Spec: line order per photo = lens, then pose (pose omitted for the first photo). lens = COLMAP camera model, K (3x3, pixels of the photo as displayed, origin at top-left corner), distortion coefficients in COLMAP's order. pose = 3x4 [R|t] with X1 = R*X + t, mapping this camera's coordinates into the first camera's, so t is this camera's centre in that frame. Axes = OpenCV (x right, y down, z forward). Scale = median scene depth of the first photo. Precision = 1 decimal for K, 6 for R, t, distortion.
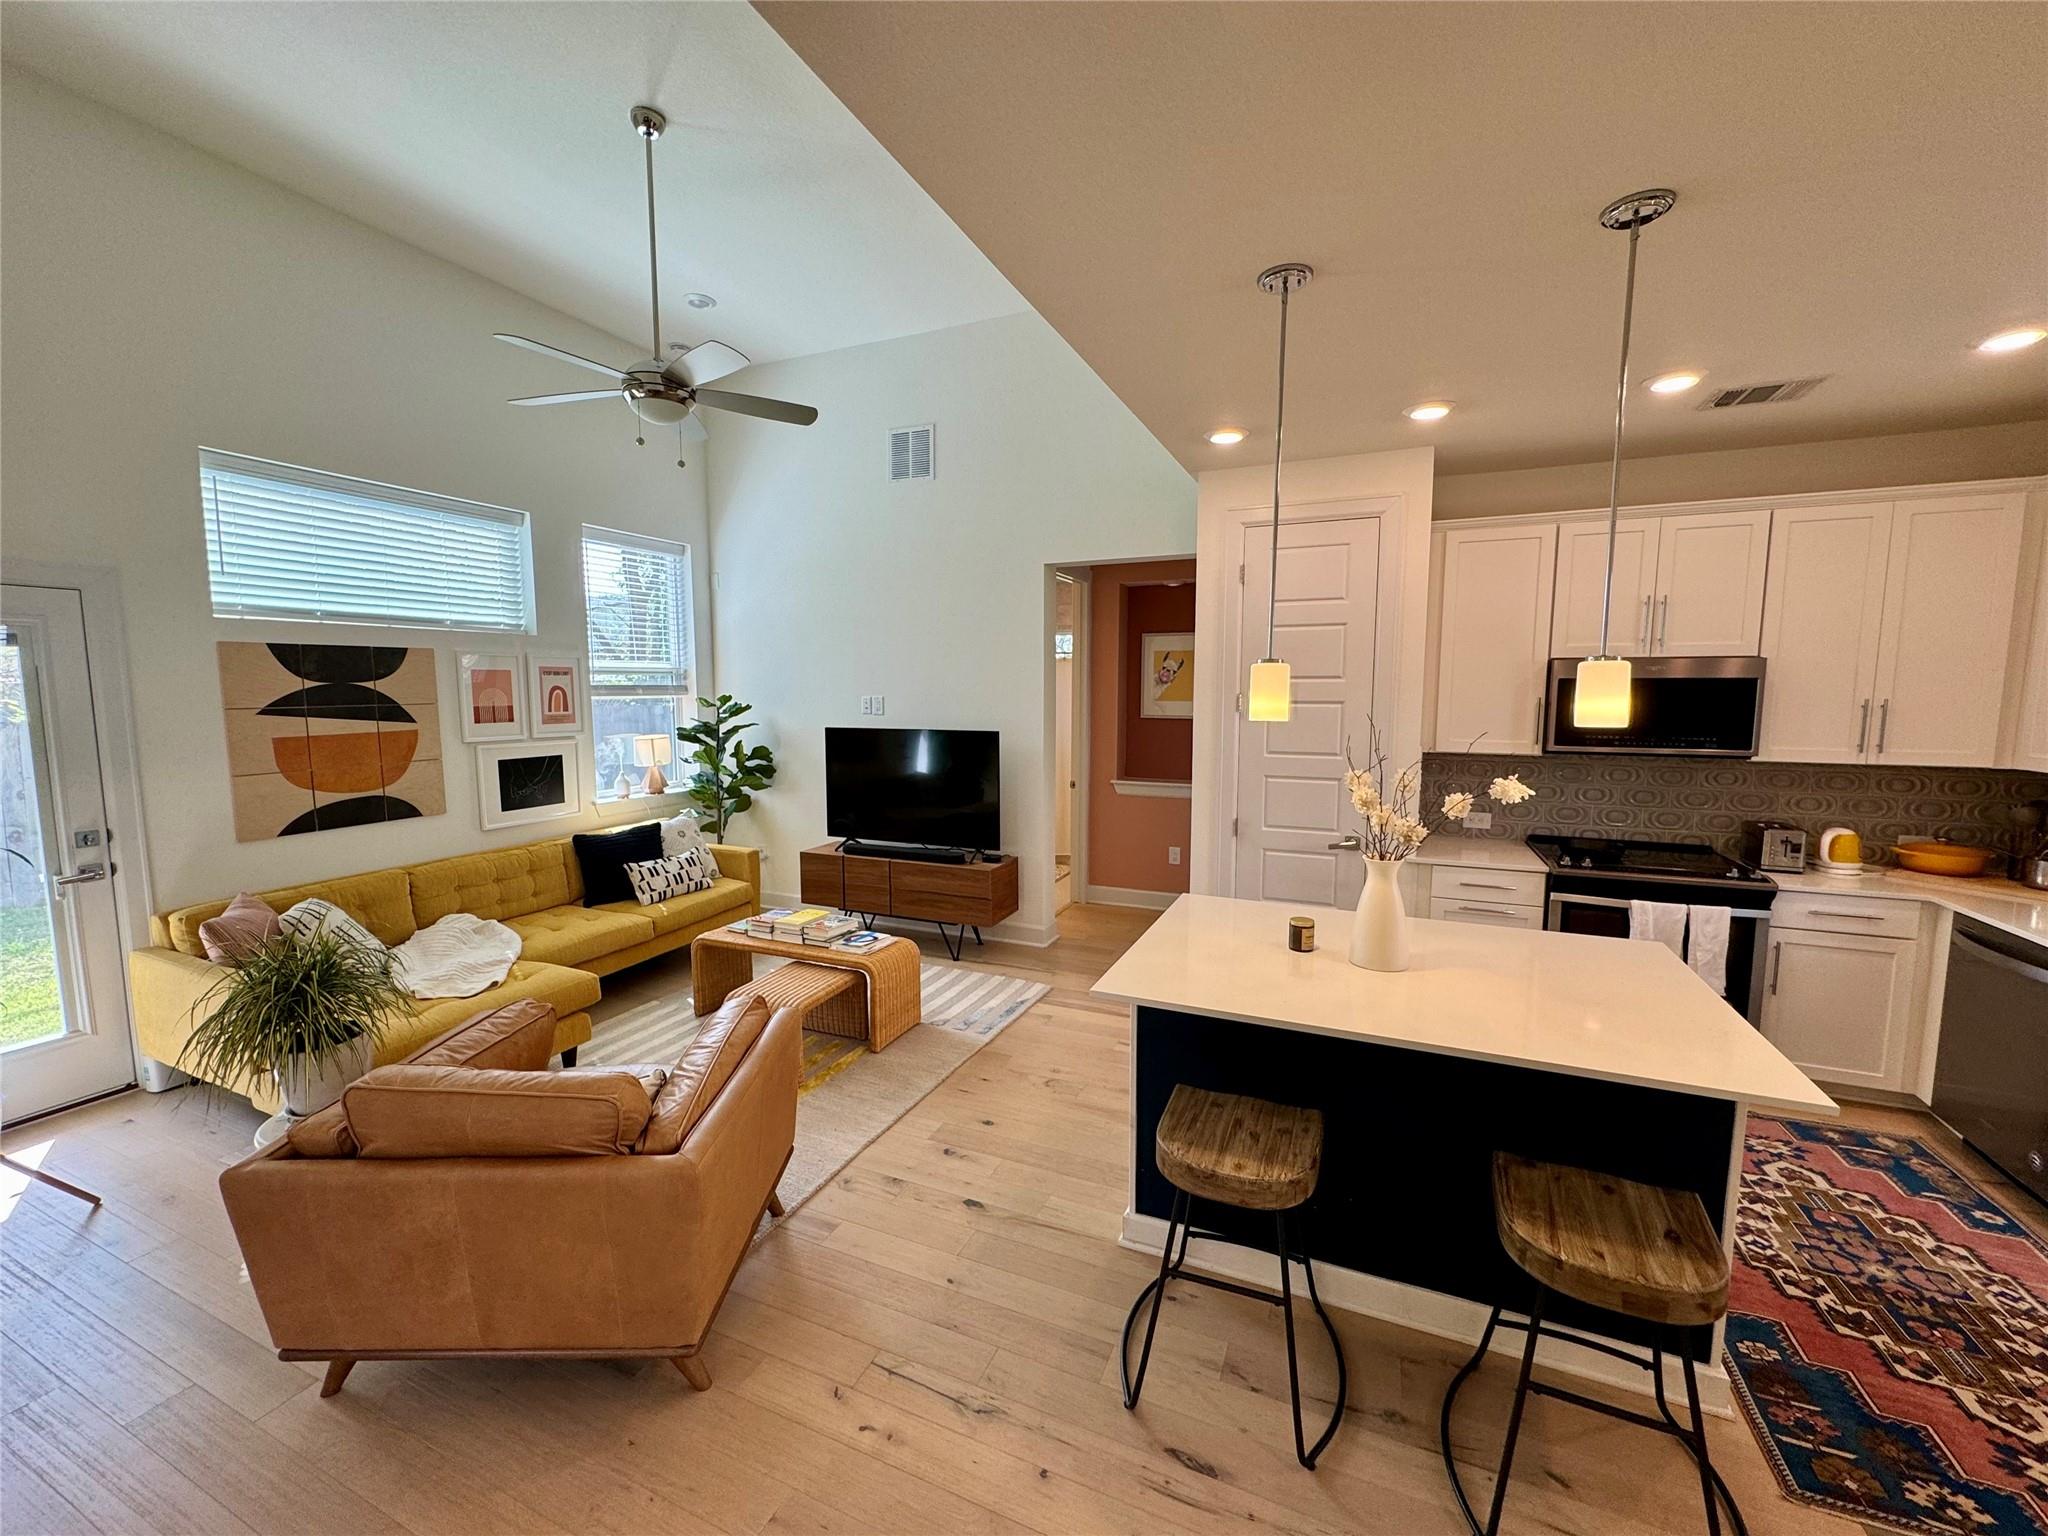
lens RADIAL K [[815.2, 0, 1020.9], [0, 815.2, 770.3], [0, 0, 1]] dist [-0.001007, -0.000053]
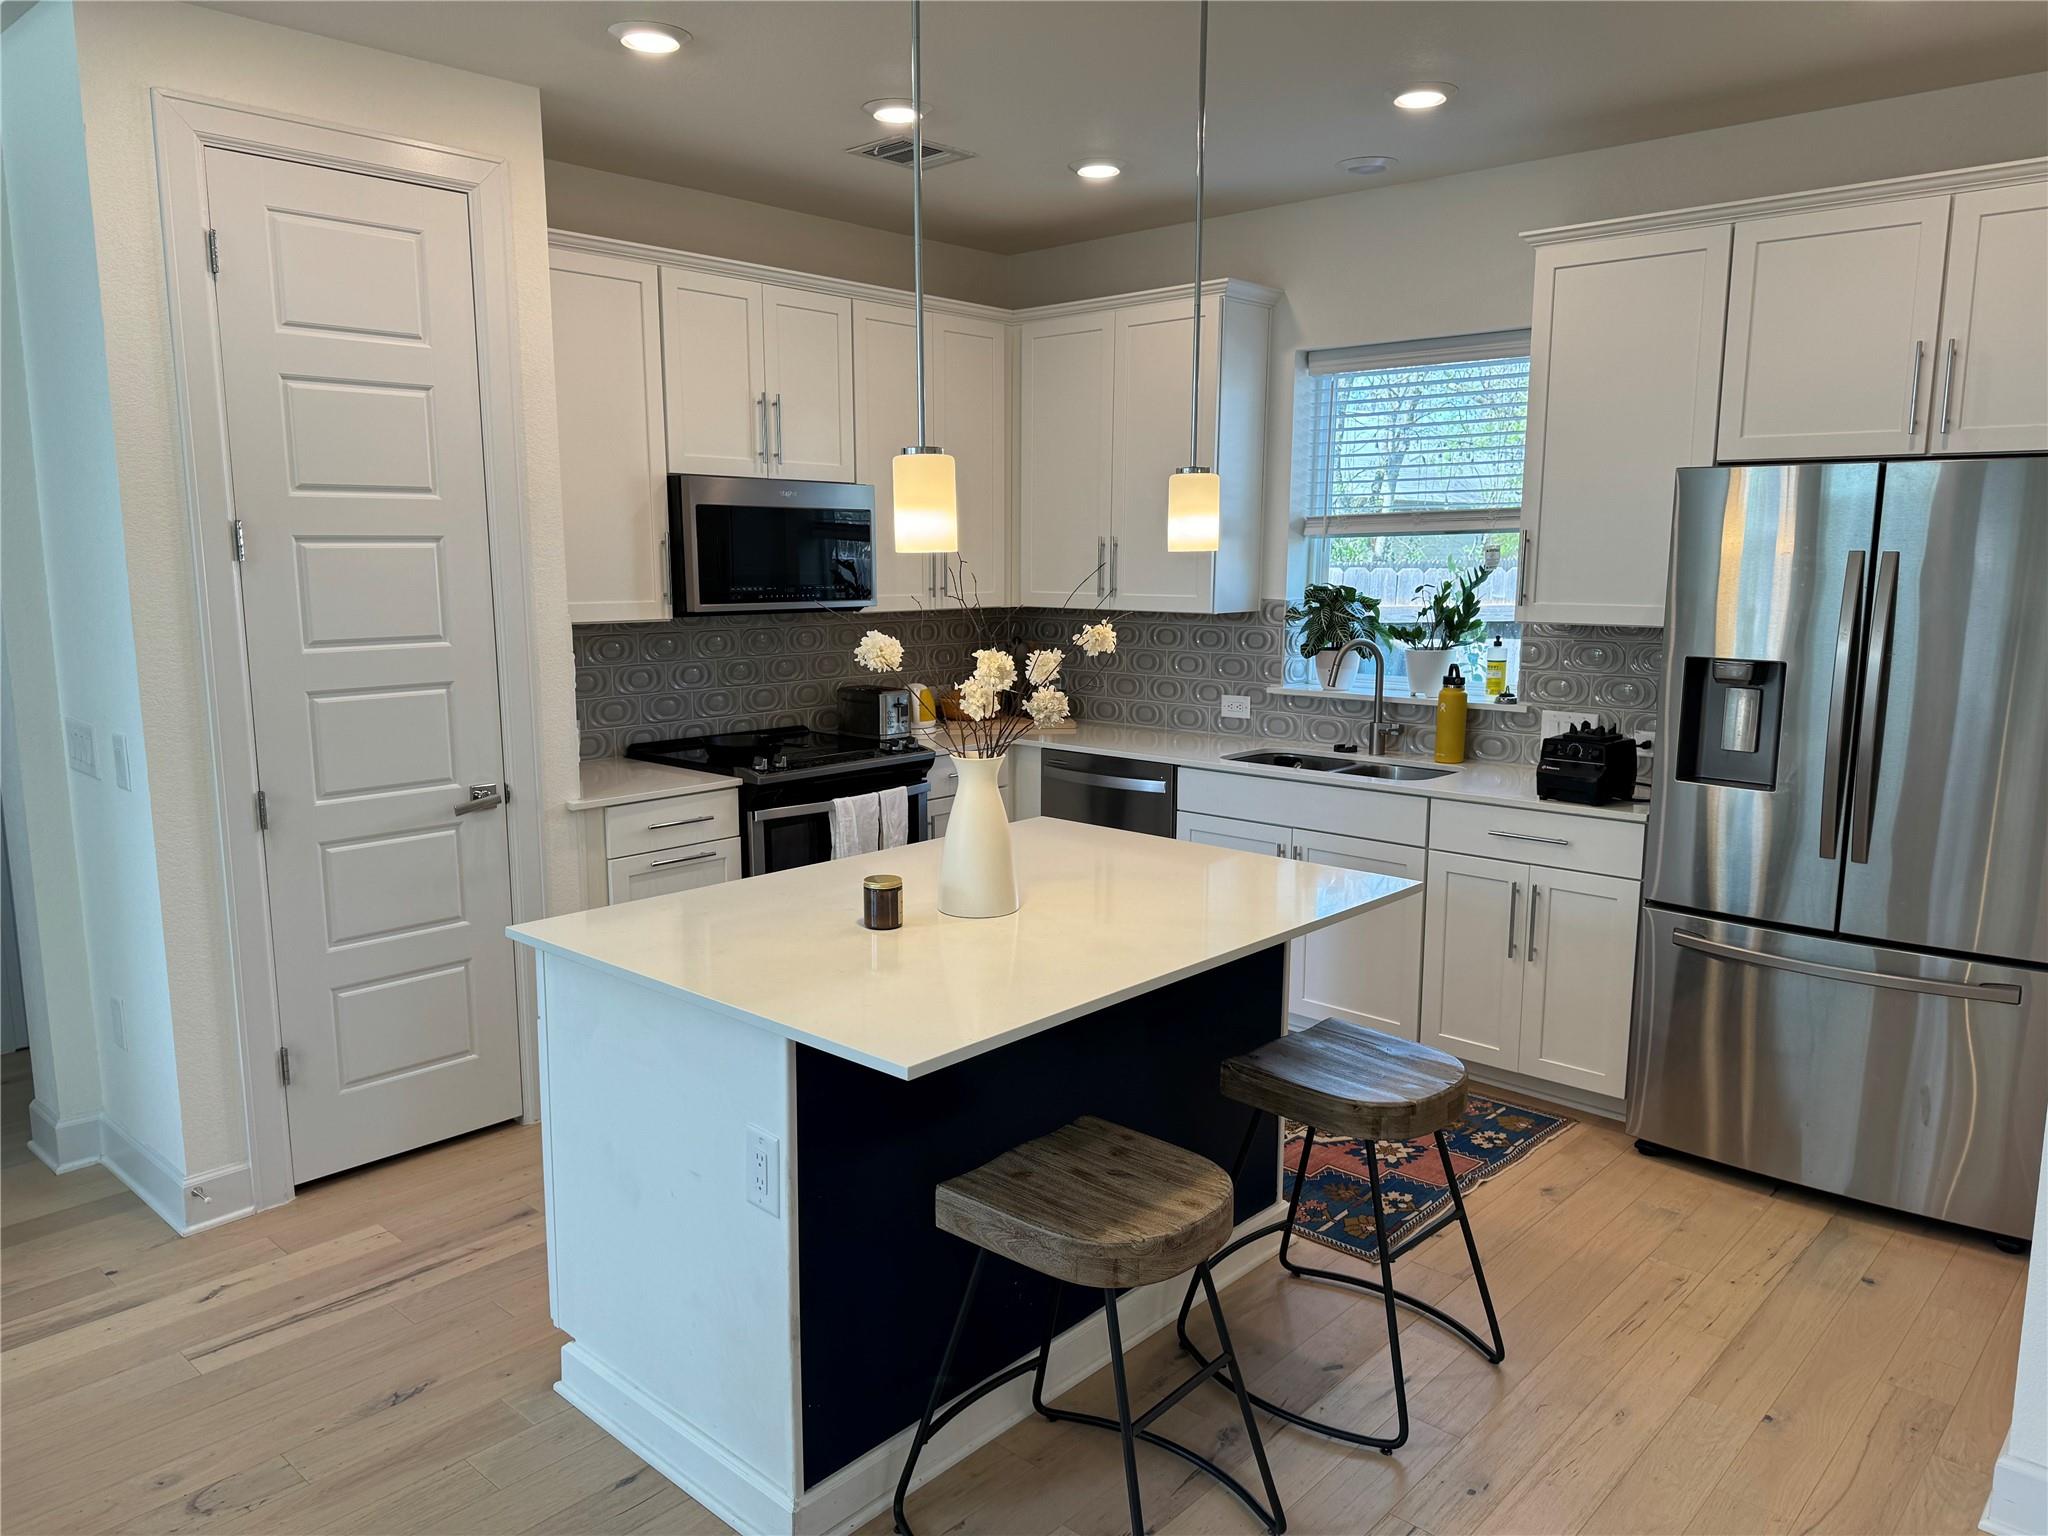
lens RADIAL K [[1443.3, 0, 1013.2], [0, 1443.3, 782.1], [0, 0, 1]] dist [0.064347, -0.088887]
pose [[0.318385, -0.152324, 0.935643, -0.392942], [0.096301, 0.987097, 0.127931, -0.012106], [-0.943057, 0.049372, 0.328946, 0.335155]]
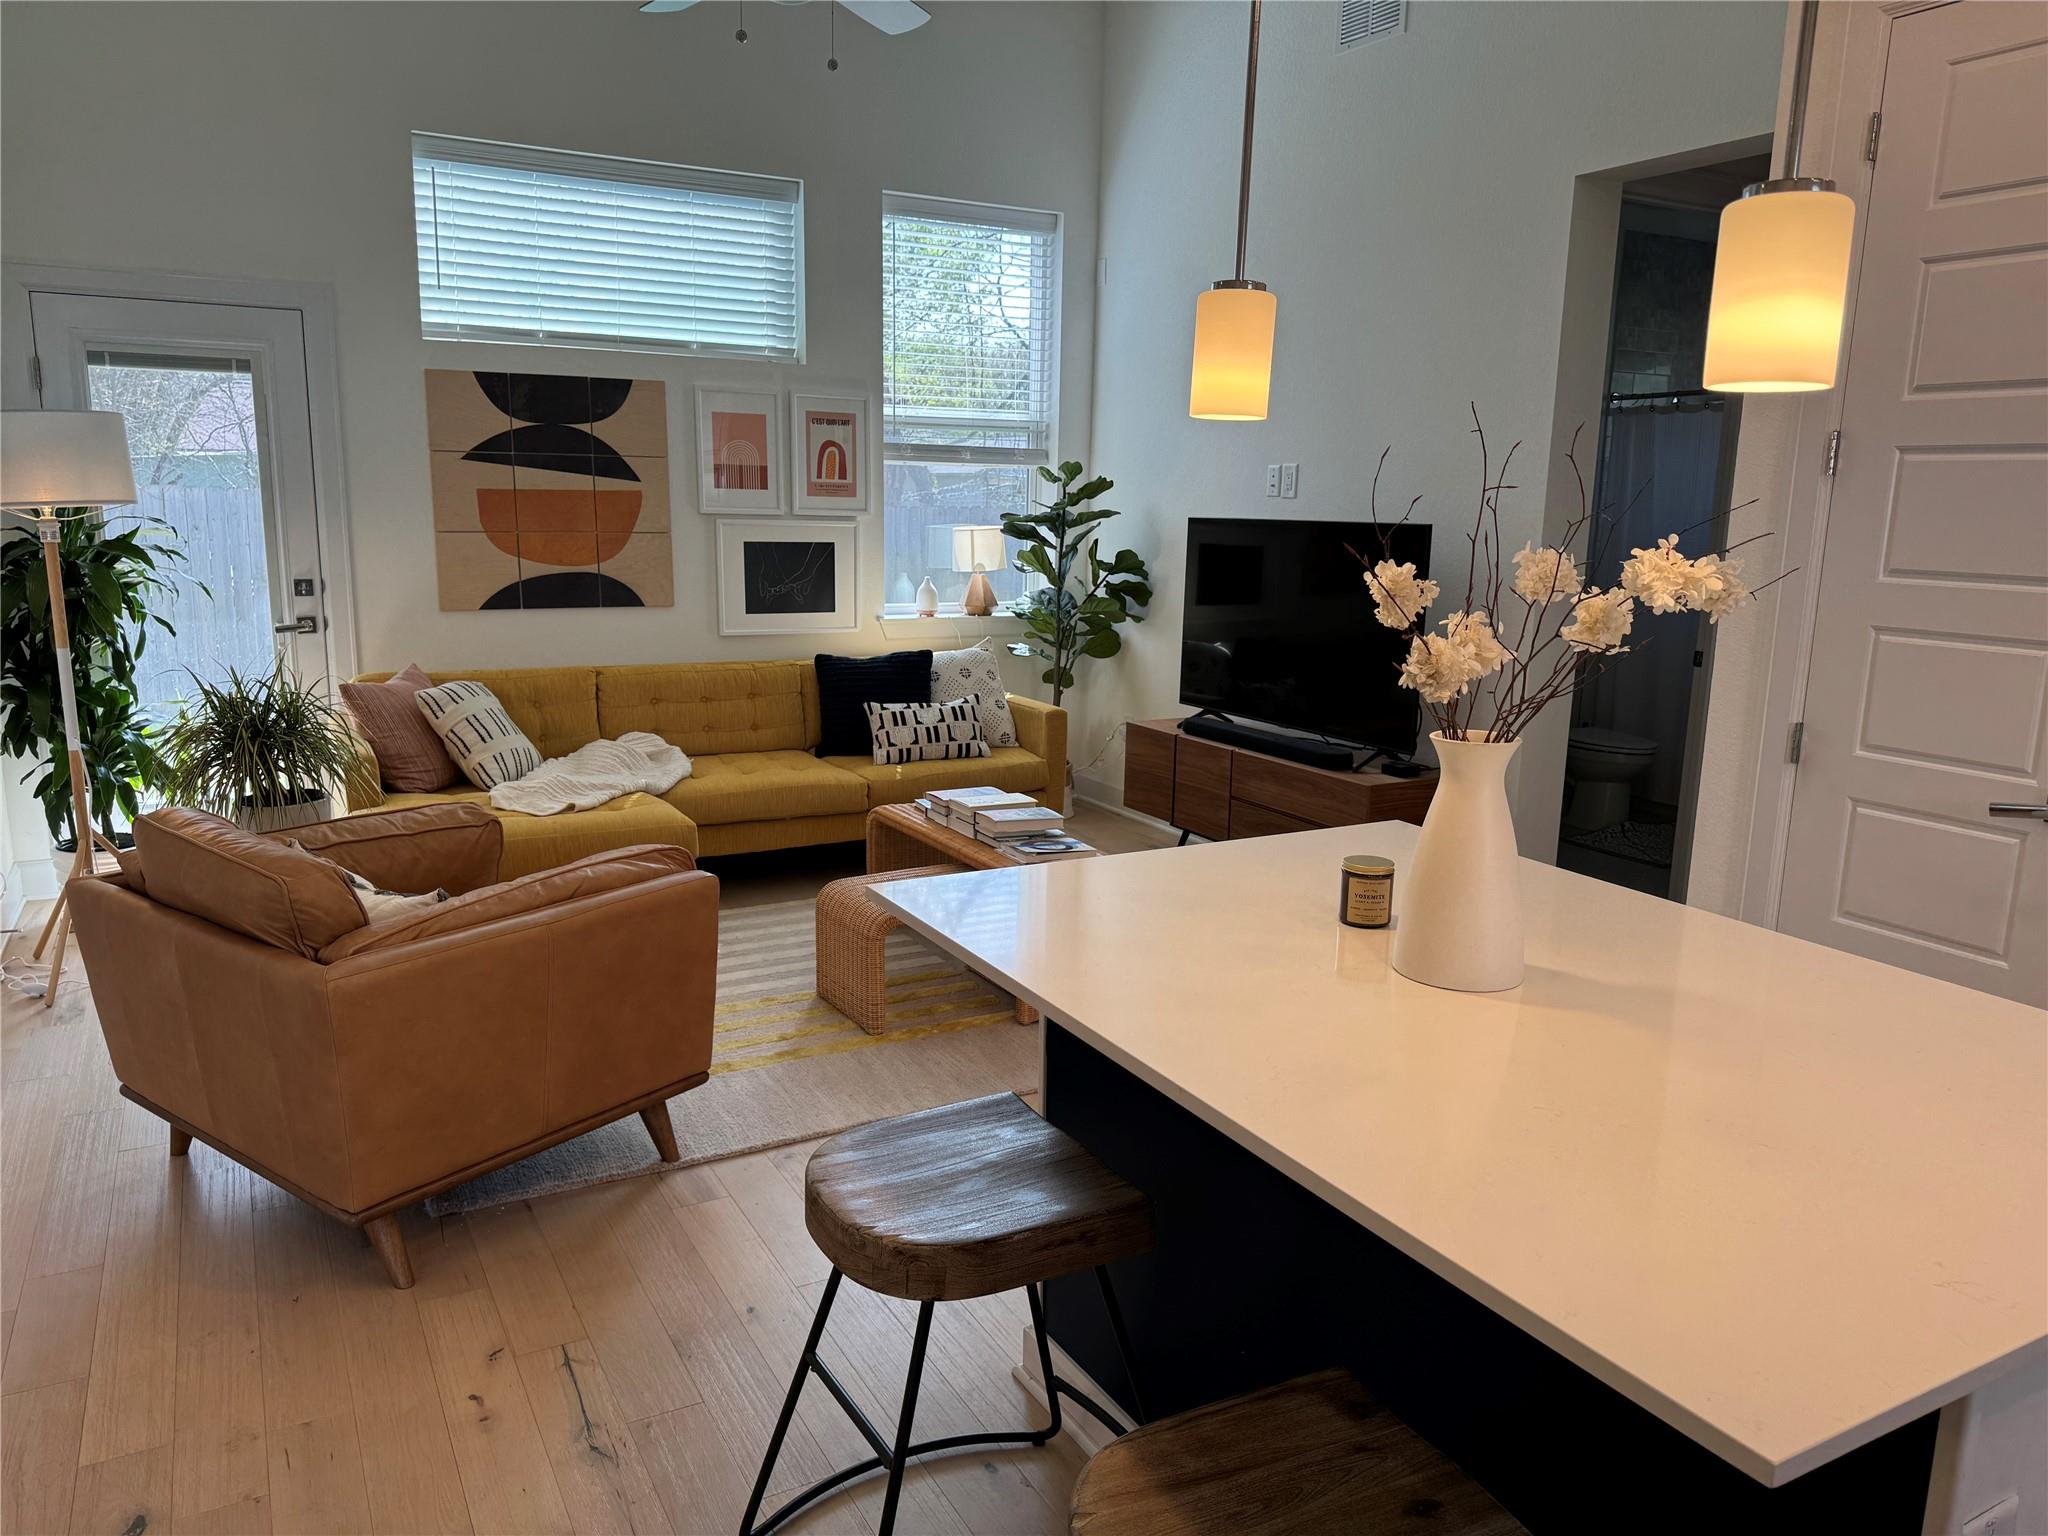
lens RADIAL K [[1423.5, 0, 1025.5], [0, 1423.5, 786.1], [0, 0, 1]] dist [0.119388, -0.207523]
pose [[0.798284, 0.137722, -0.586324, 0.410710], [-0.083112, 0.989381, 0.119239, 0.036244], [0.596519, -0.046456, 0.801253, 0.135059]]
